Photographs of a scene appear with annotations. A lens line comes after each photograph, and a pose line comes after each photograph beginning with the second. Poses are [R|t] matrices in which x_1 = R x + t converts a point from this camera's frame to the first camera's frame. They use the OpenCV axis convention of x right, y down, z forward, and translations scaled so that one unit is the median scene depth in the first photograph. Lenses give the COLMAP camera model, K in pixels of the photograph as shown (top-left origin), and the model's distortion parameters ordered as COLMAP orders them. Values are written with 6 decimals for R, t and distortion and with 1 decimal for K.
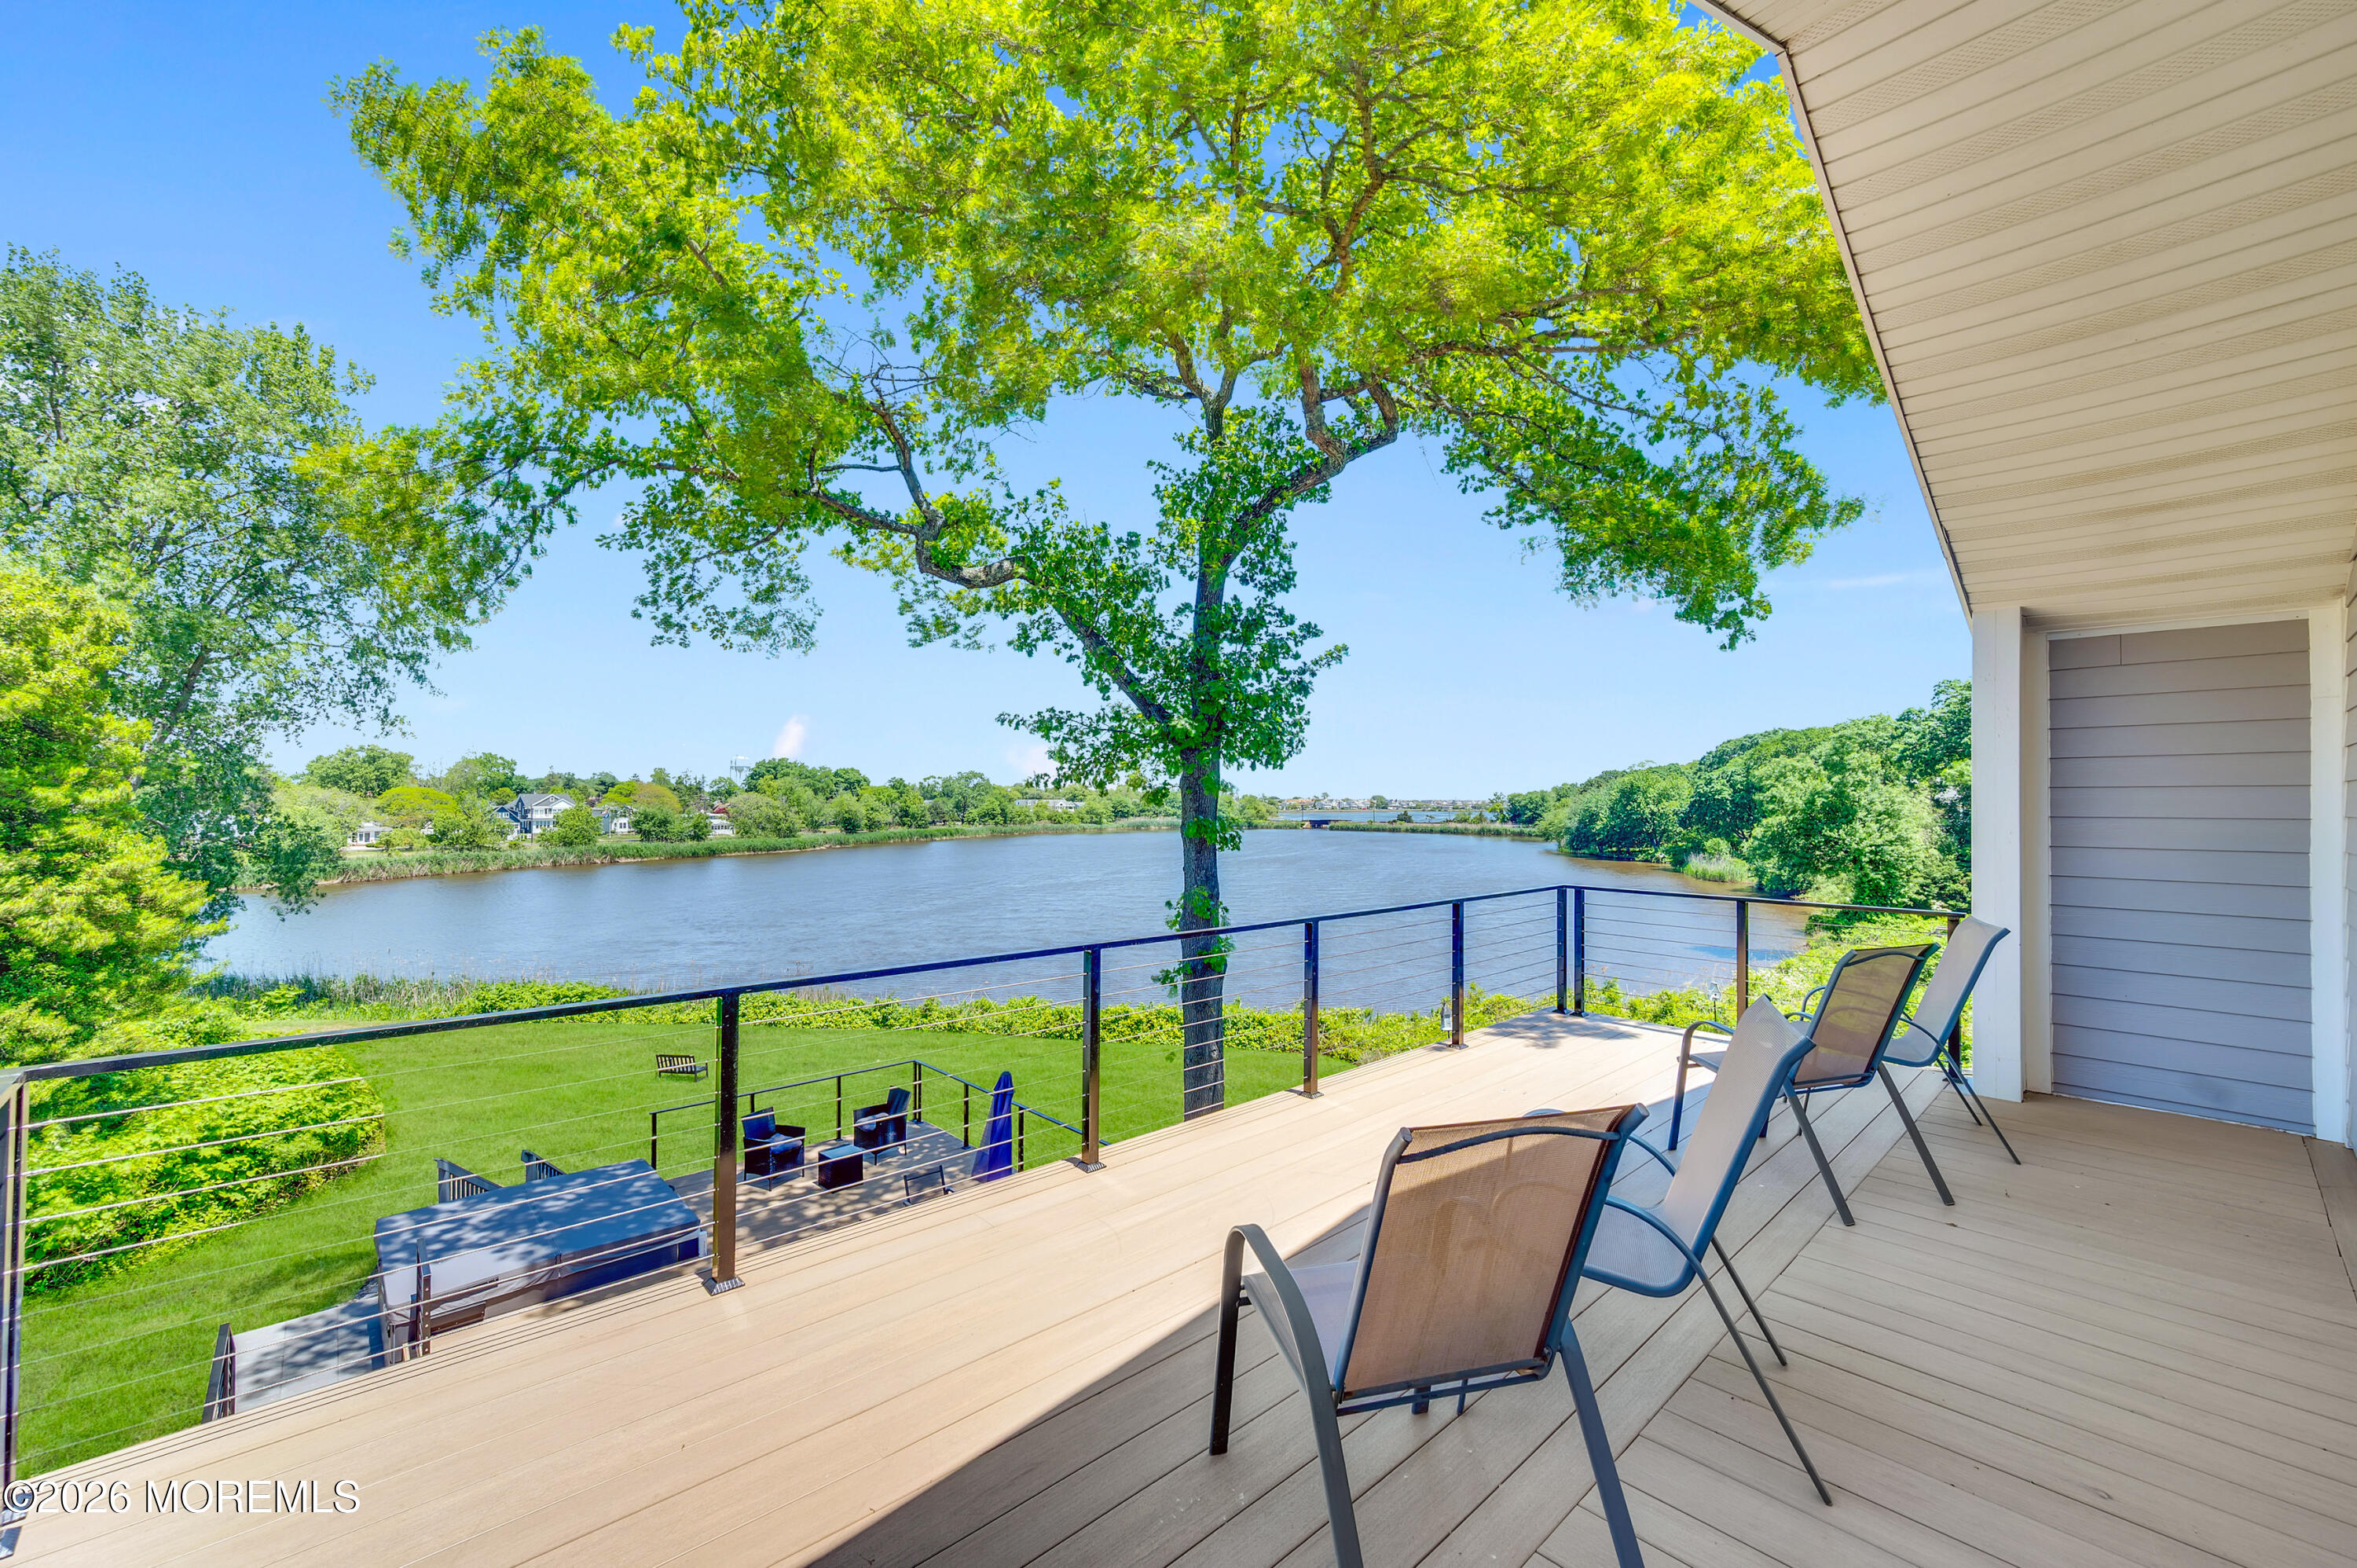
lens RADIAL K [[939.4, 0, 1146.4], [0, 939.4, 773.0], [0, 0, 1]] dist [-0.000779, 0.000009]
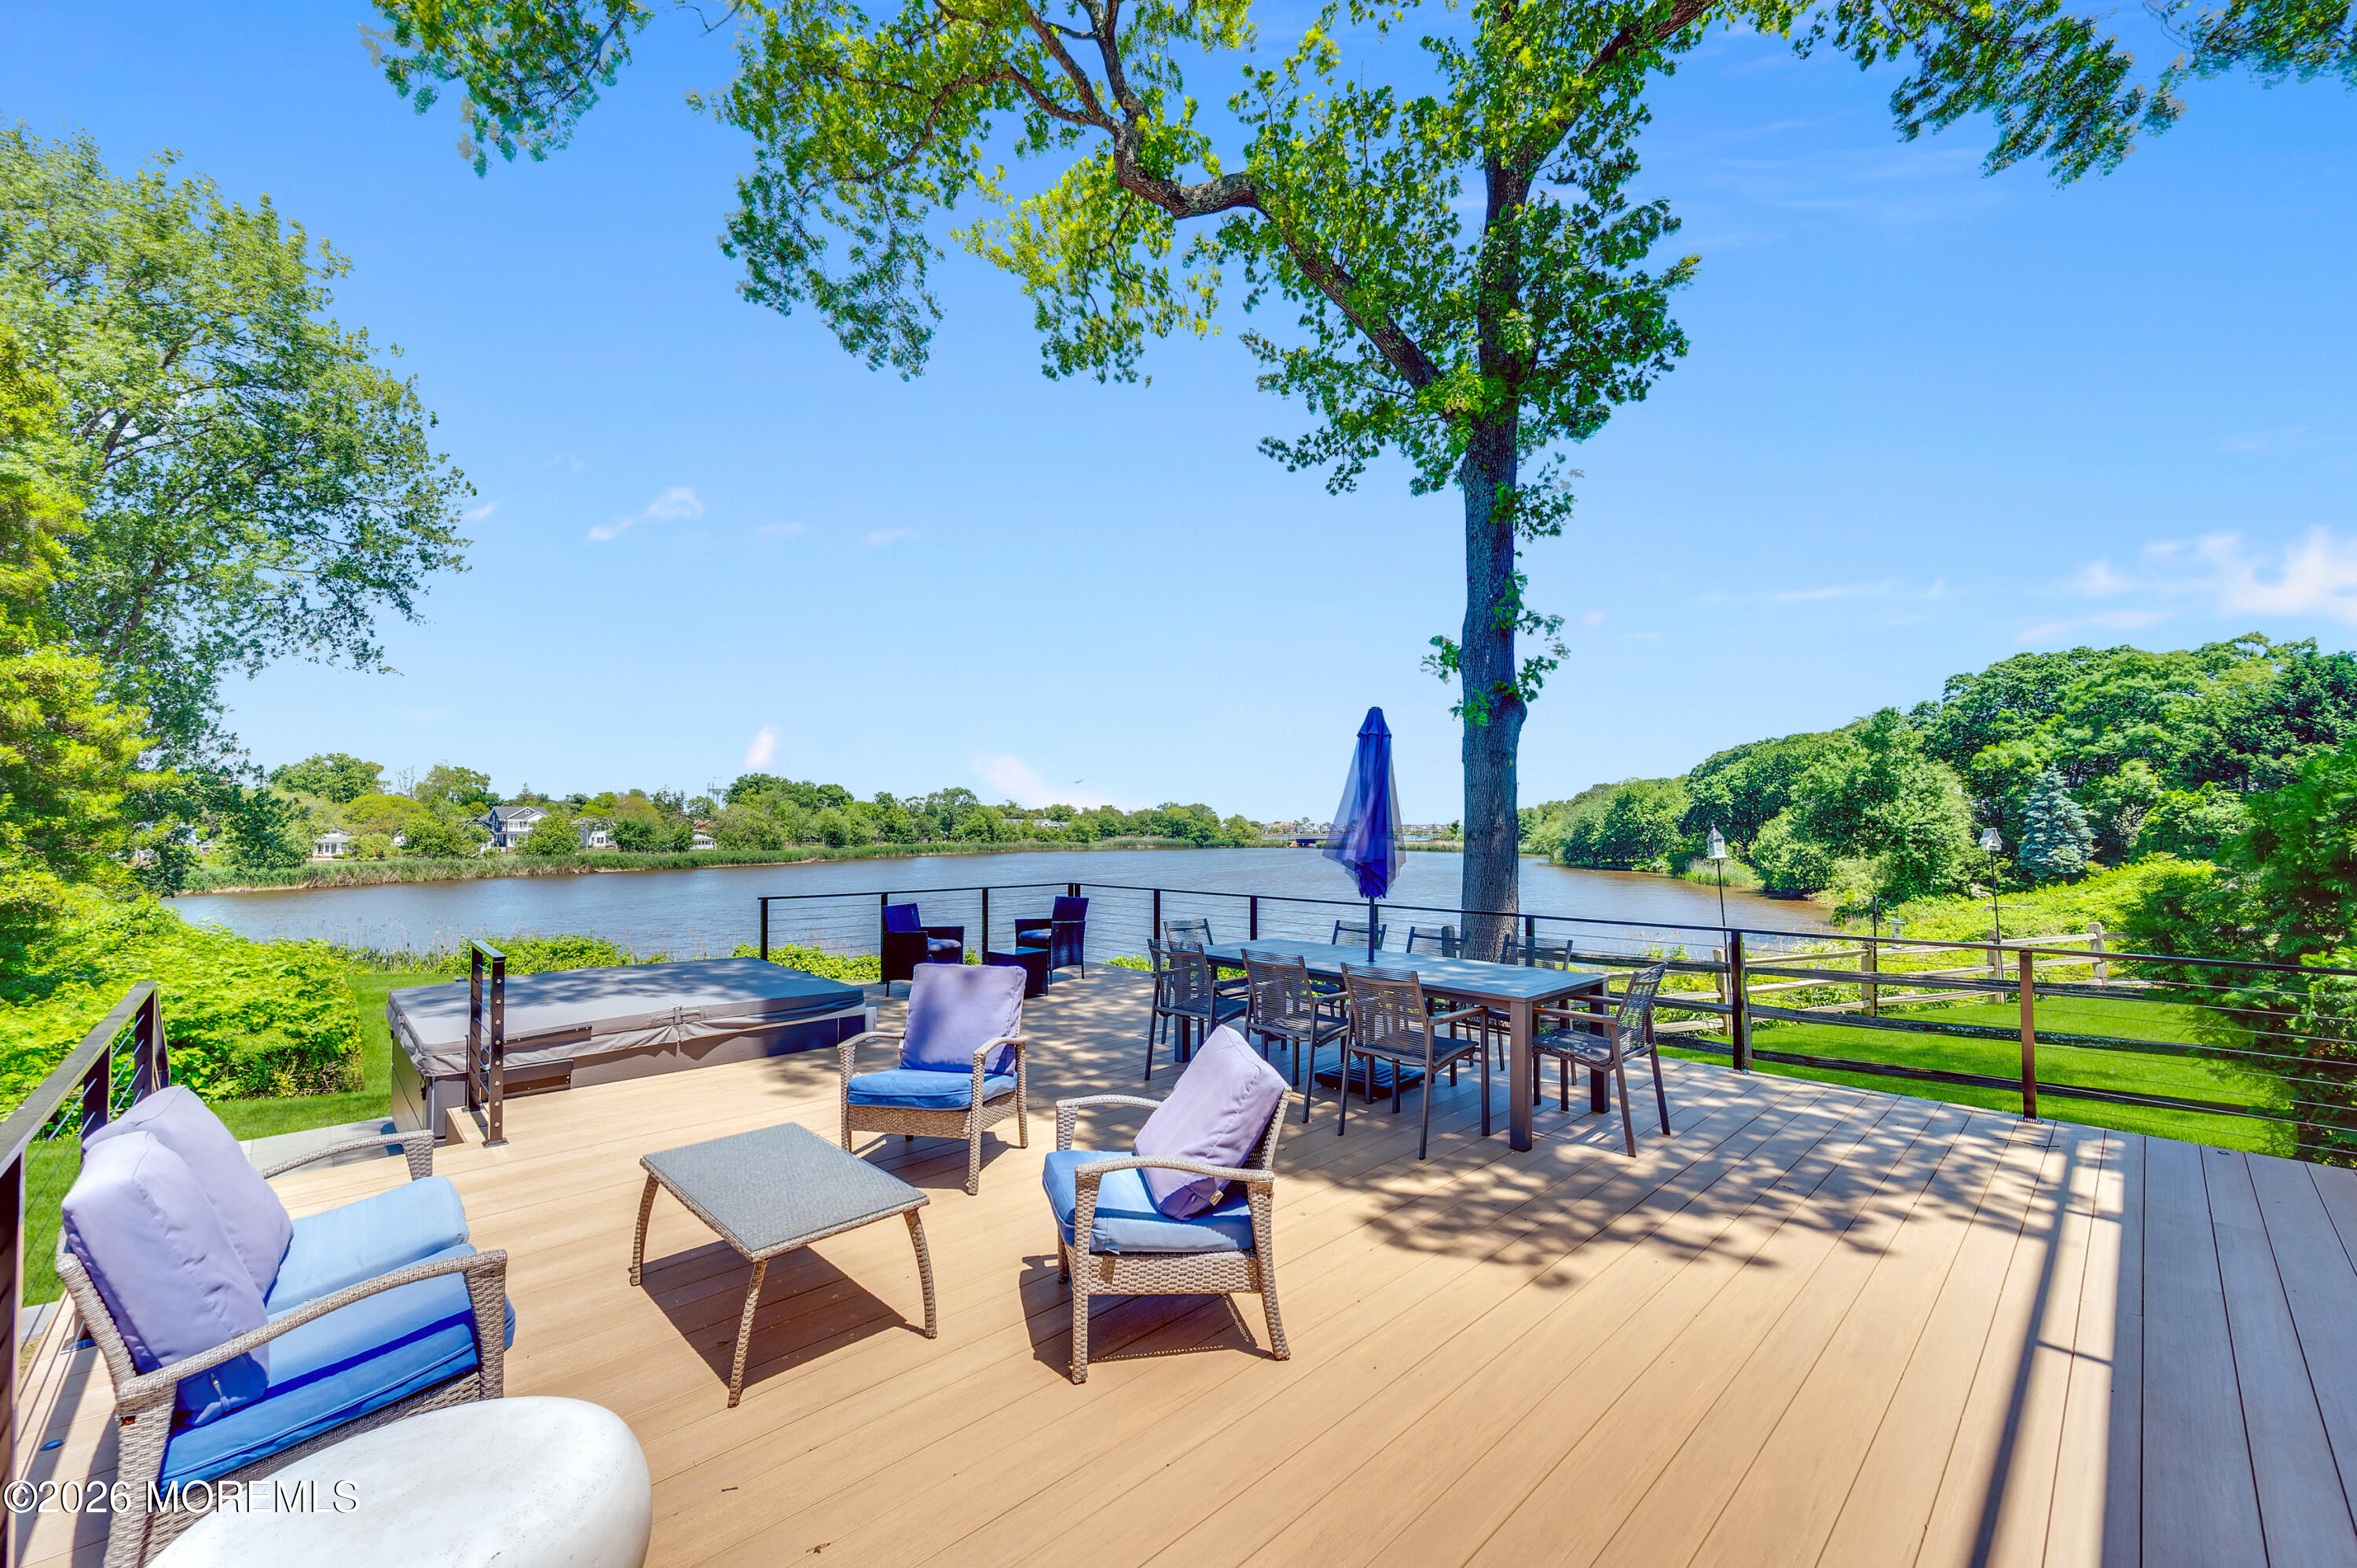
lens RADIAL K [[935.5, 0, 1140.3], [0, 935.5, 798.4], [0, 0, 1]] dist [0.000678, 0.000226]
pose [[0.999792, -0.002402, 0.020243, -0.082352], [0.002547, 0.999971, -0.007134, 0.097863], [-0.020226, 0.007184, 0.999770, 0.087624]]
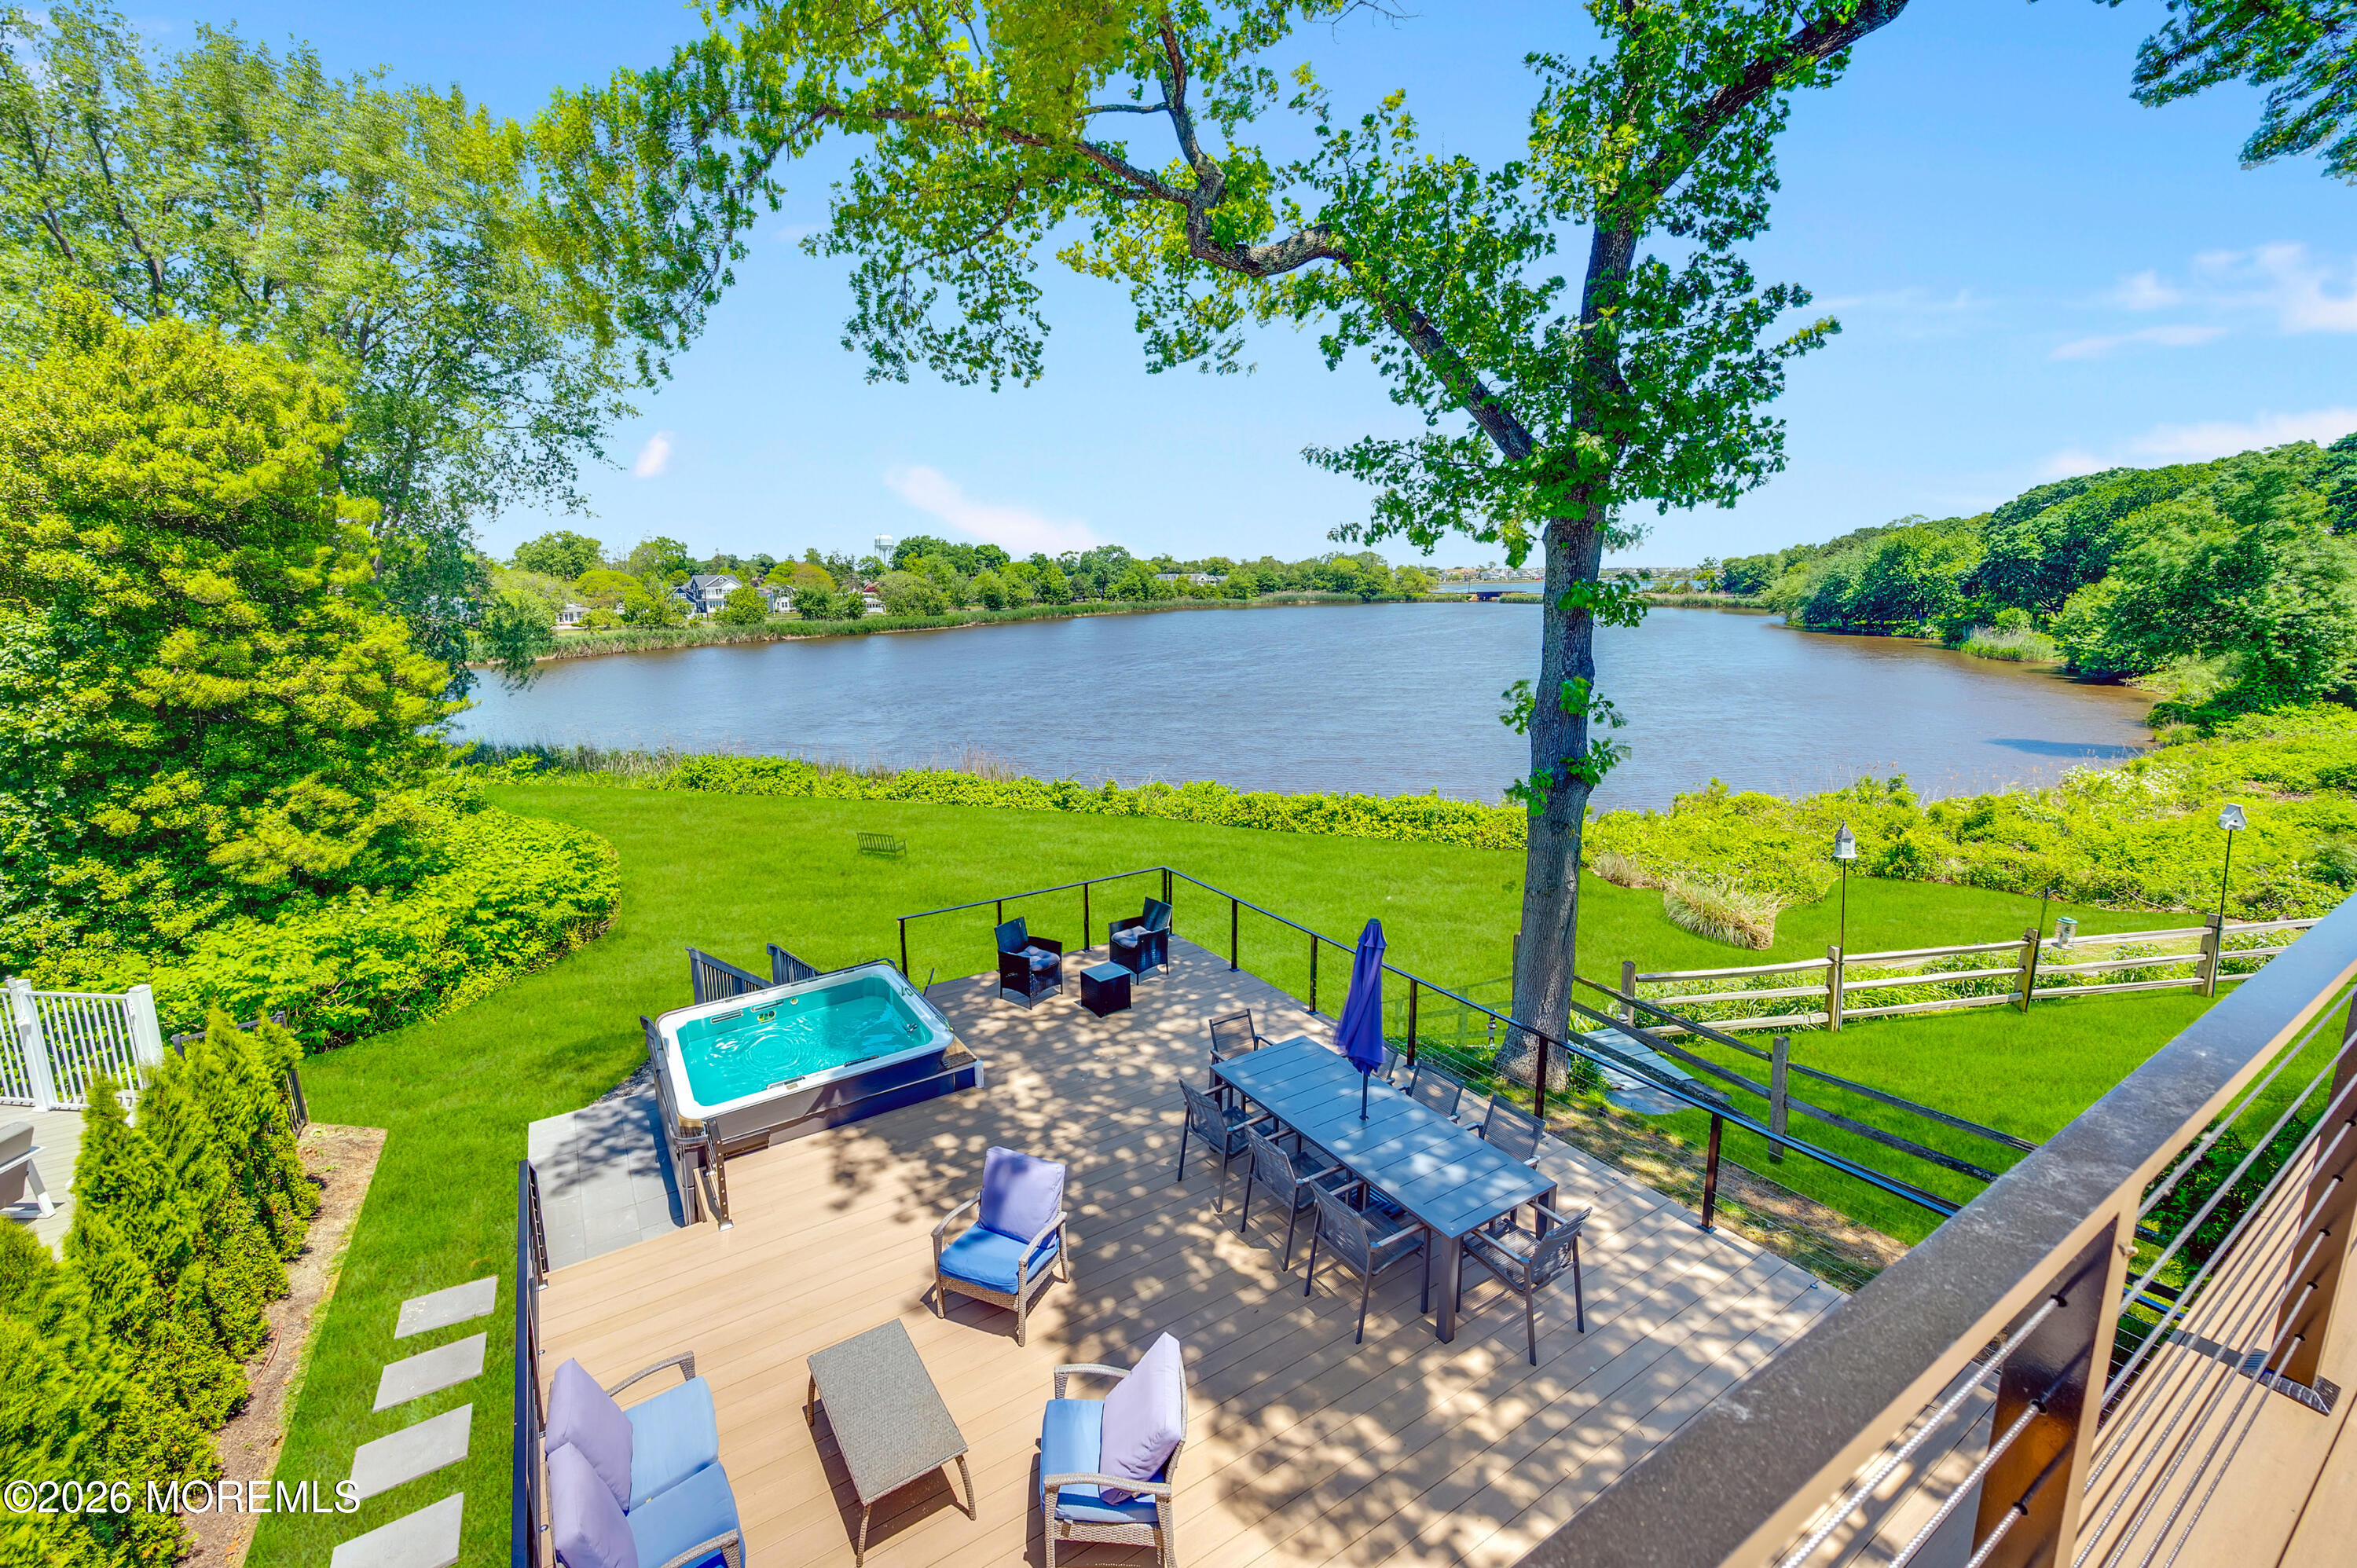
lens RADIAL K [[960.0, 0, 1092.7], [0, 960.0, 723.8], [0, 0, 1]] dist [0.007721, -0.003584]
pose [[0.980811, 0.015467, -0.194346, -0.056478], [0.020122, 0.983494, 0.179818, 0.004962], [0.193920, -0.180278, 0.964311, 0.059285]]
